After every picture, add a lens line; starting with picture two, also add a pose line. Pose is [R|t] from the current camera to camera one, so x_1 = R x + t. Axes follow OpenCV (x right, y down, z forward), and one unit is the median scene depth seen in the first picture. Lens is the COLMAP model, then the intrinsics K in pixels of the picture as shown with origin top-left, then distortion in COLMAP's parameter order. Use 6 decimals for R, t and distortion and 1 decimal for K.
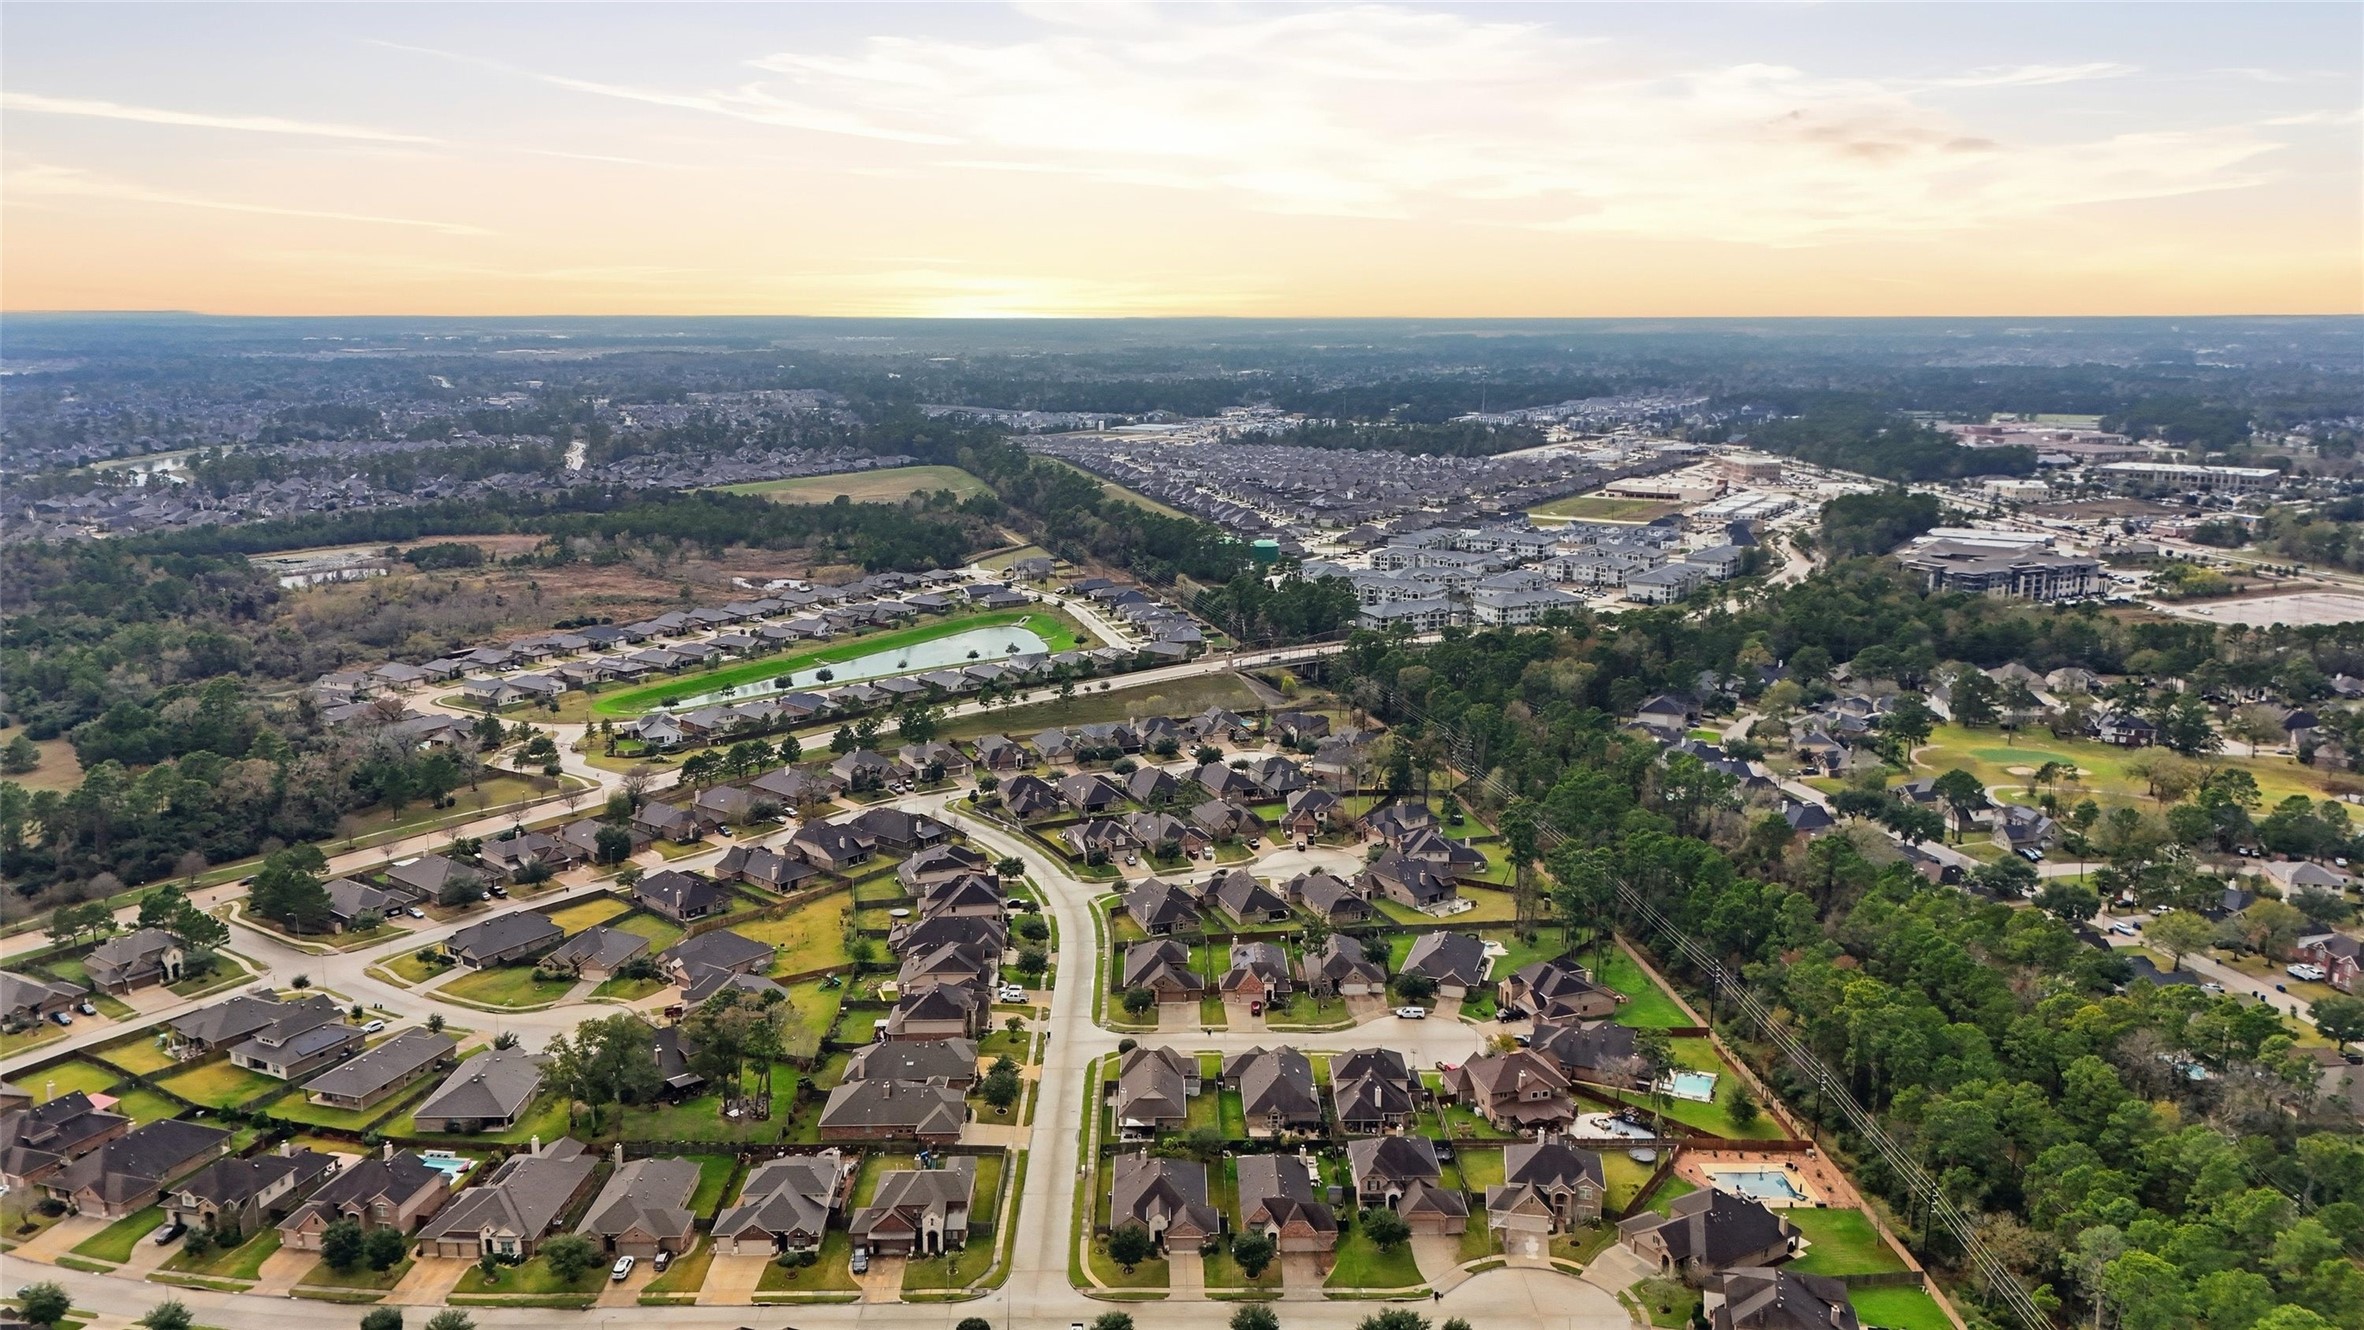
lens RADIAL K [[1742.9, 0, 1178.3], [0, 1742.9, 660.5], [0, 0, 1]] dist [0.049167, -0.018679]
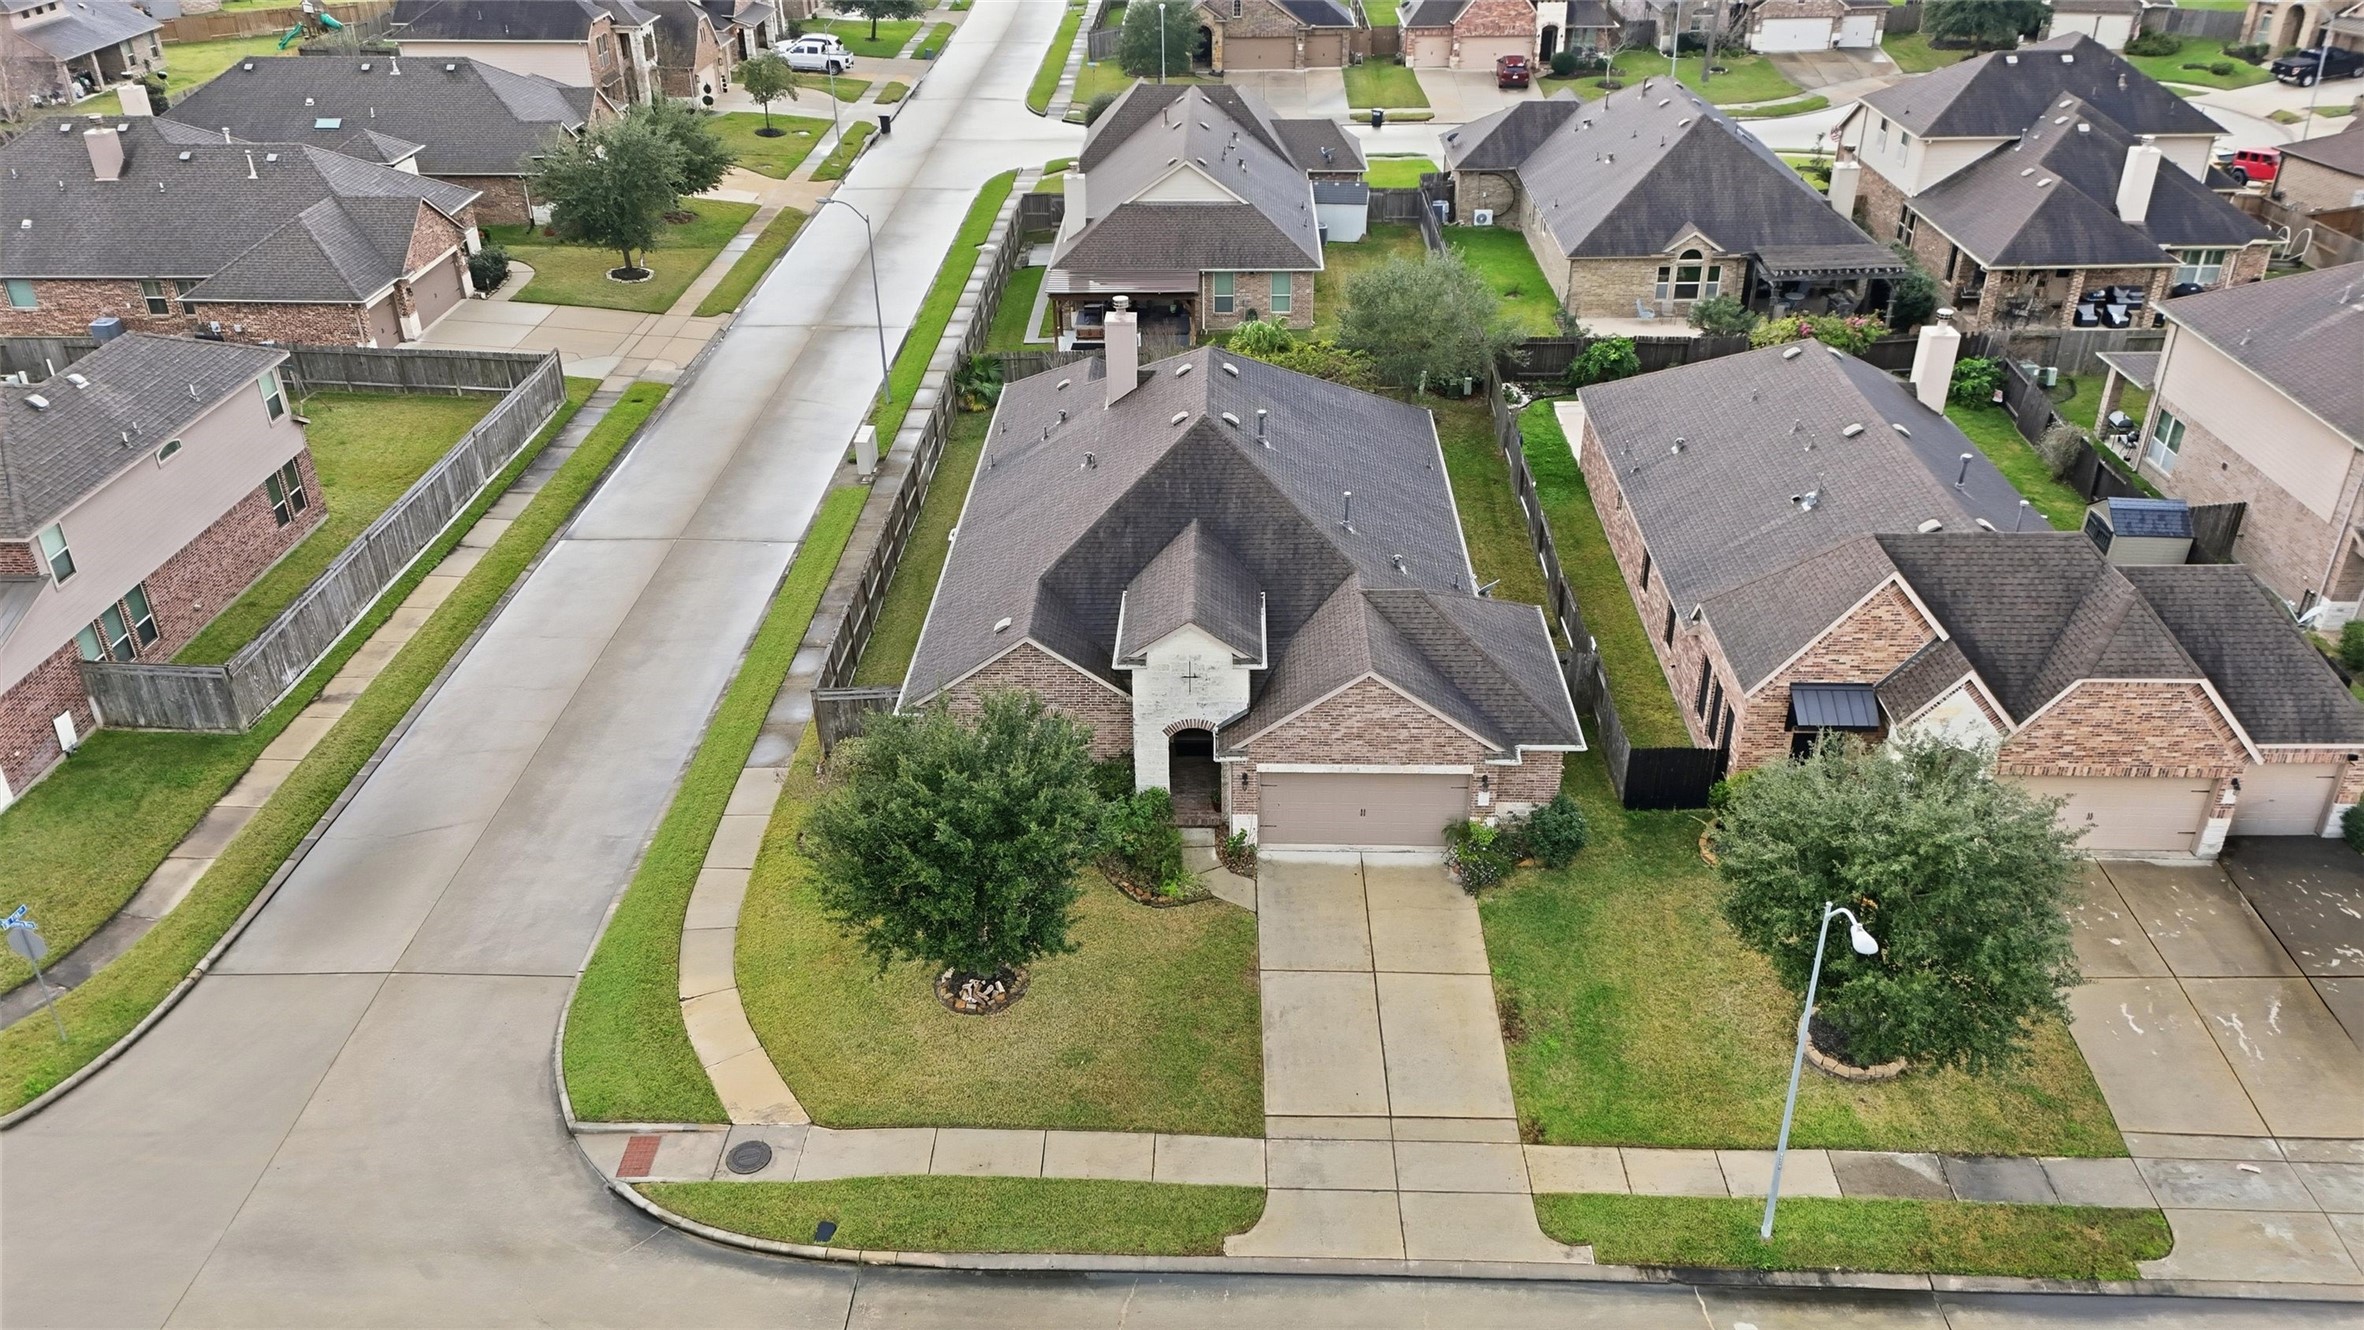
lens RADIAL K [[1742.9, 0, 1184.4], [0, 1742.9, 654.5], [0, 0, 1]] dist [0.049167, -0.018679]
pose [[0.999205, 0.007672, -0.039113, -0.005742], [0.004365, 0.954339, 0.298695, 0.267304], [0.039619, -0.298628, 0.953547, 0.837116]]
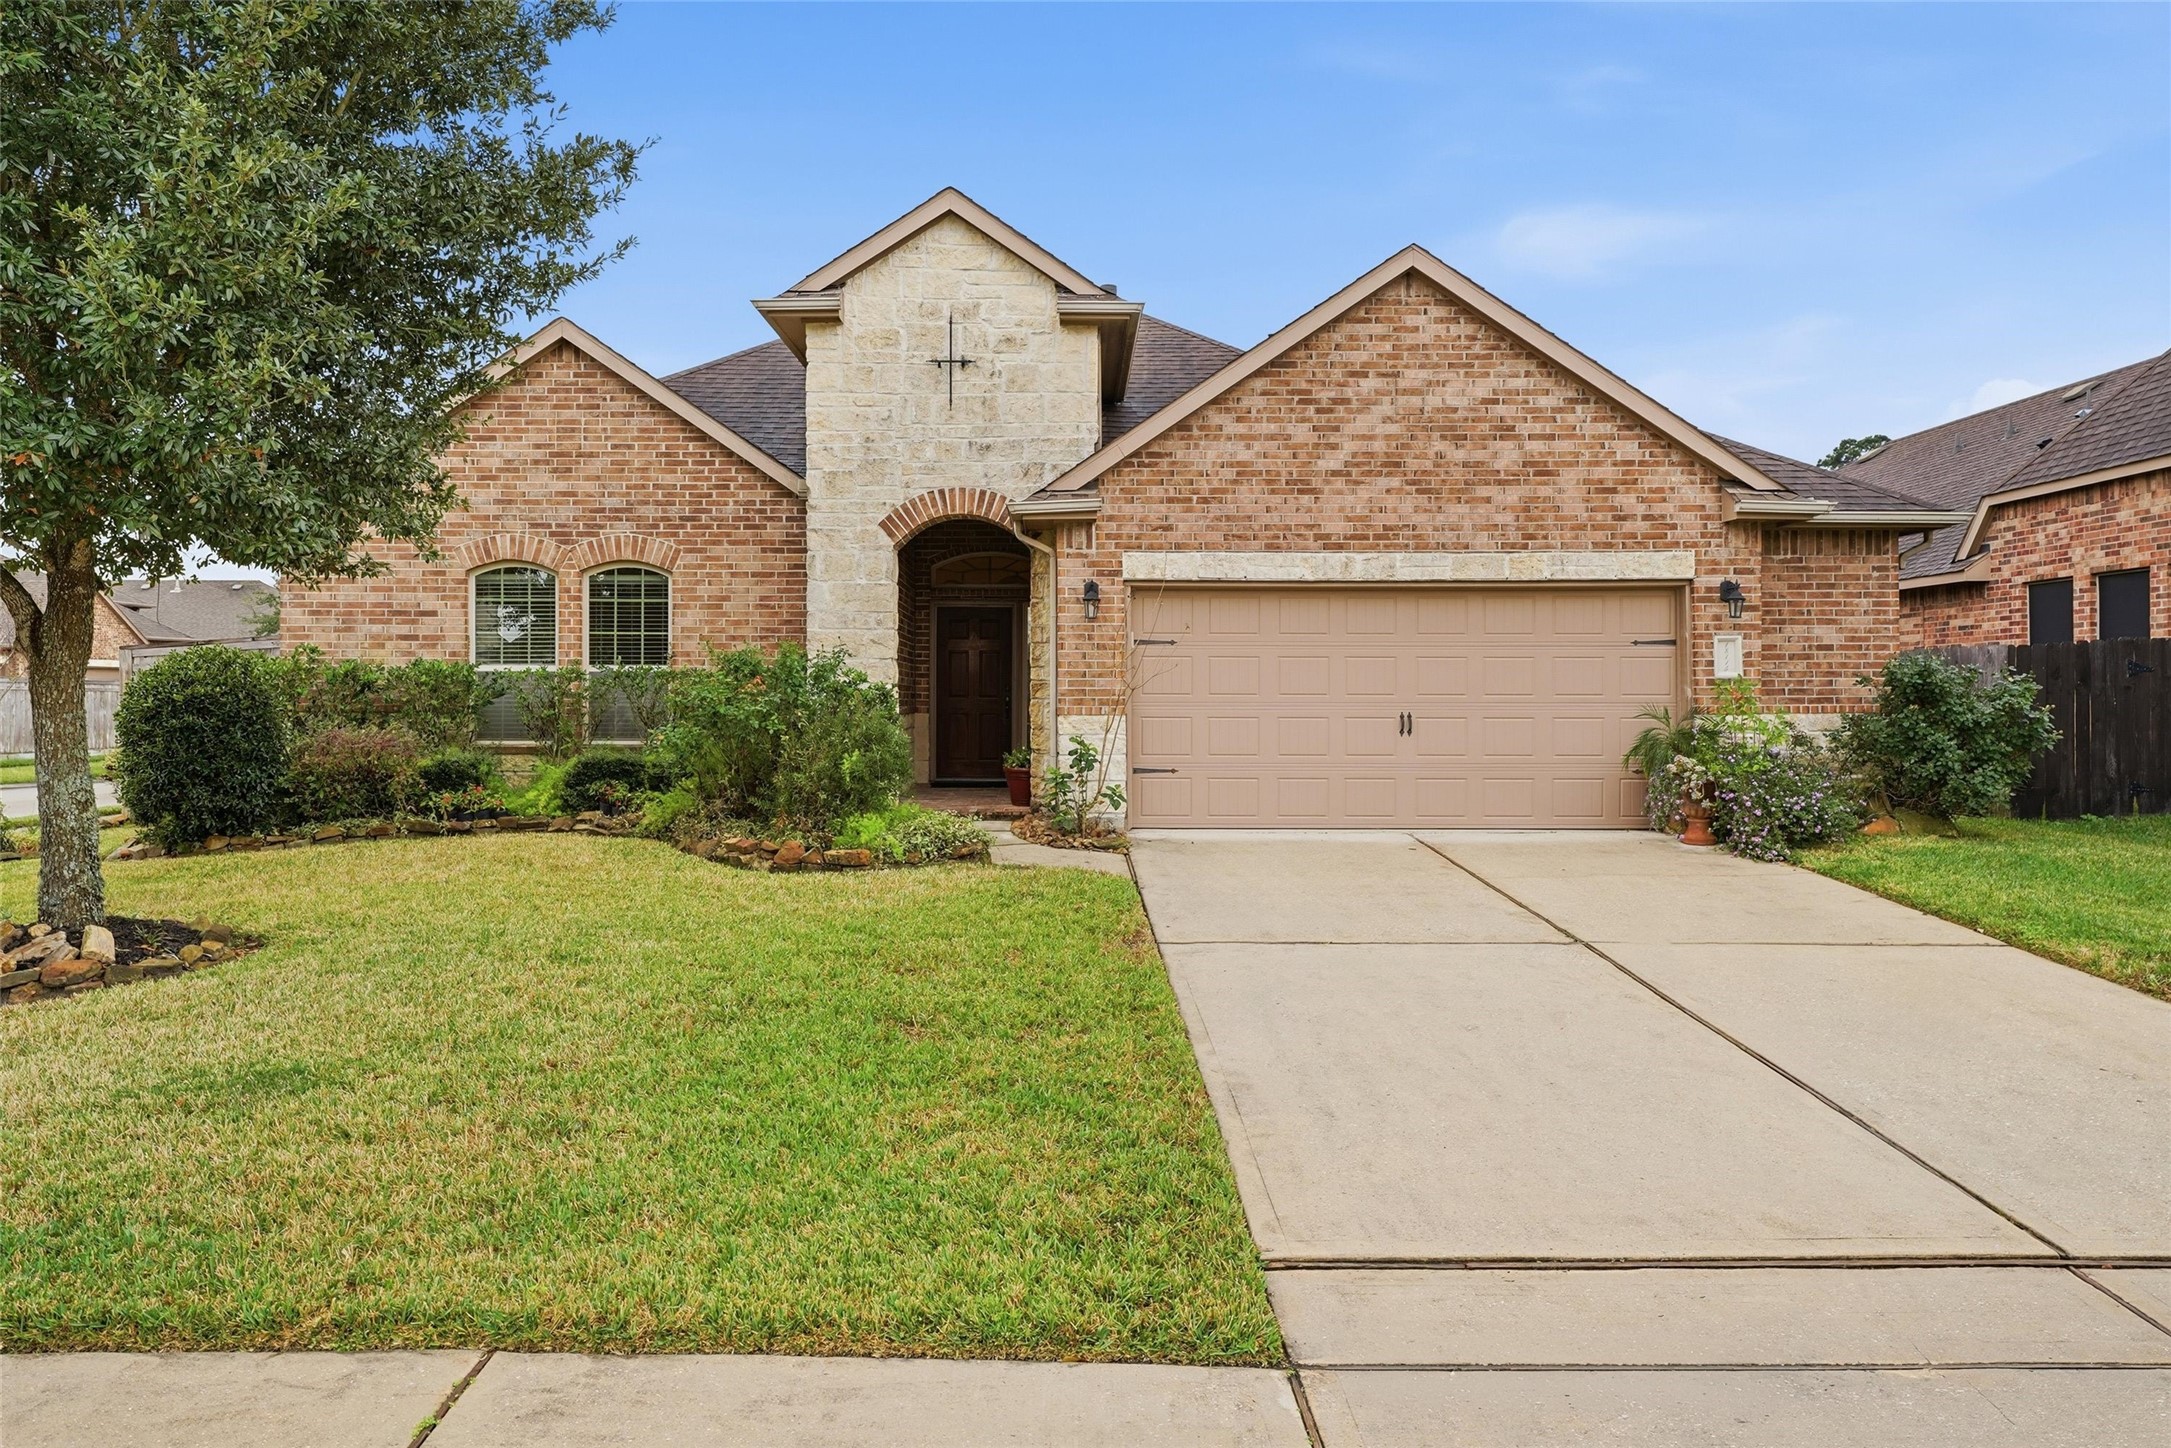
lens RADIAL K [[1452.2, 0, 1094.9], [0, 1452.2, 714.3], [0, 0, 1]] dist [0.012174, -0.004031]
pose [[0.999960, 0.000925, 0.008909, -0.006624], [0.000820, 0.981028, -0.193864, 0.335631], [-0.008919, 0.193864, 0.980988, 0.933054]]
